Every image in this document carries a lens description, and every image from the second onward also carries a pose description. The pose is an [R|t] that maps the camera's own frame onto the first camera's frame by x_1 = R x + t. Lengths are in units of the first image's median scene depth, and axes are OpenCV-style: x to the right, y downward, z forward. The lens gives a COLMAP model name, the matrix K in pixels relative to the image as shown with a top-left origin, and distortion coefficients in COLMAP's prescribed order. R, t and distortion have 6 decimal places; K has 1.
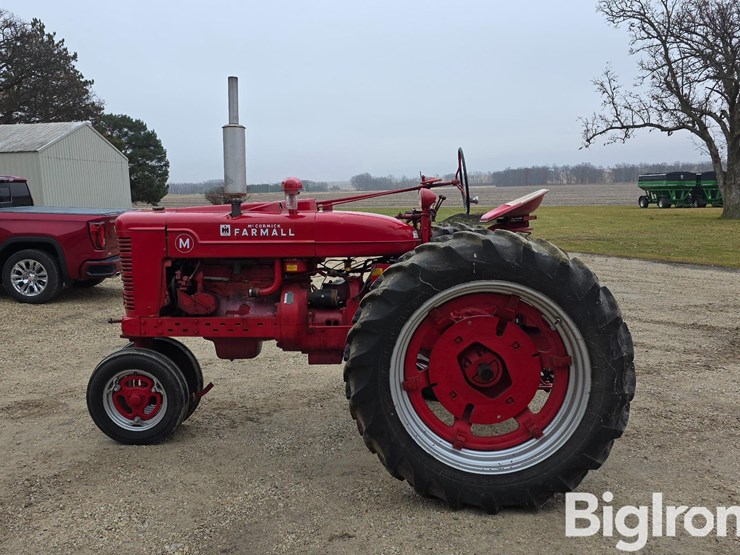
lens RADIAL K [[647.5, 0, 370.0], [0, 647.5, 277.5], [0, 0, 1]] dist [0.108351, -0.141572]
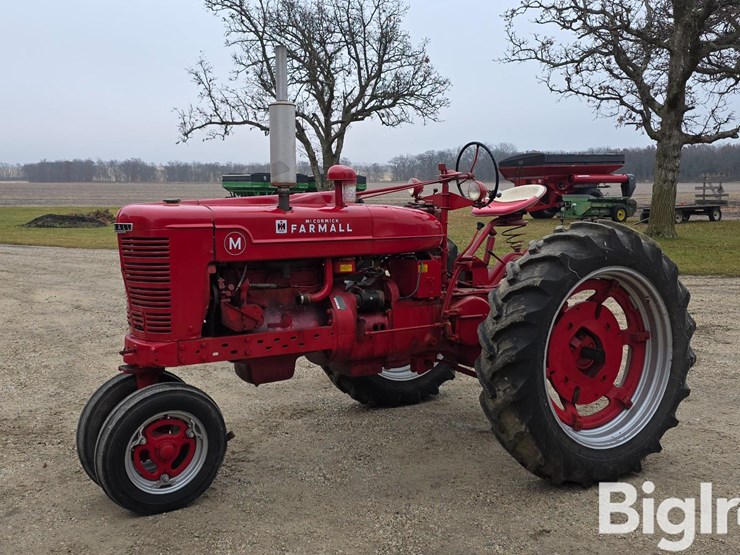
lens RADIAL K [[748.6, 0, 371.1], [0, 748.6, 260.5], [0, 0, 1]] dist [0.087336, -0.014224]
pose [[0.831201, -0.036643, 0.554764, -0.634310], [0.057817, 0.998113, -0.020700, -0.002124], [-0.552958, 0.049281, 0.831751, 0.129914]]
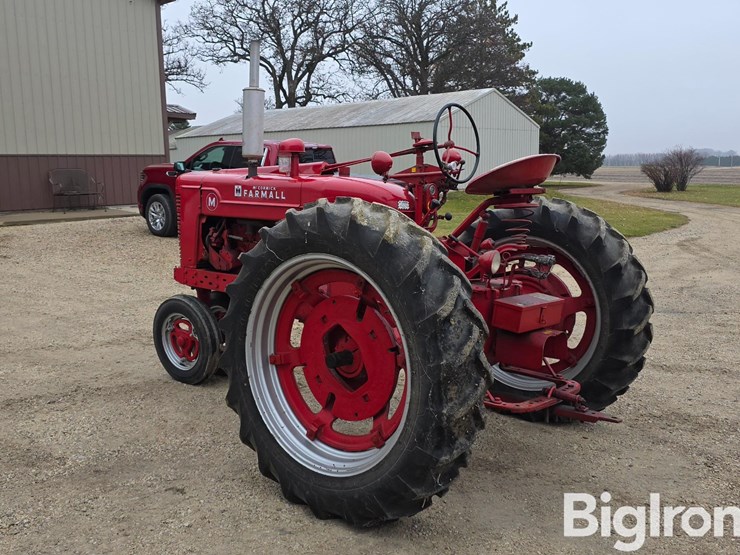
lens RADIAL K [[748.6, 0, 371.1], [0, 748.6, 260.5], [0, 0, 1]] dist [0.087336, -0.014224]
pose [[0.796718, 0.094302, -0.596949, 0.639177], [-0.095960, 0.994960, 0.029104, -0.016908], [0.596685, 0.034095, 0.801751, 0.166387]]
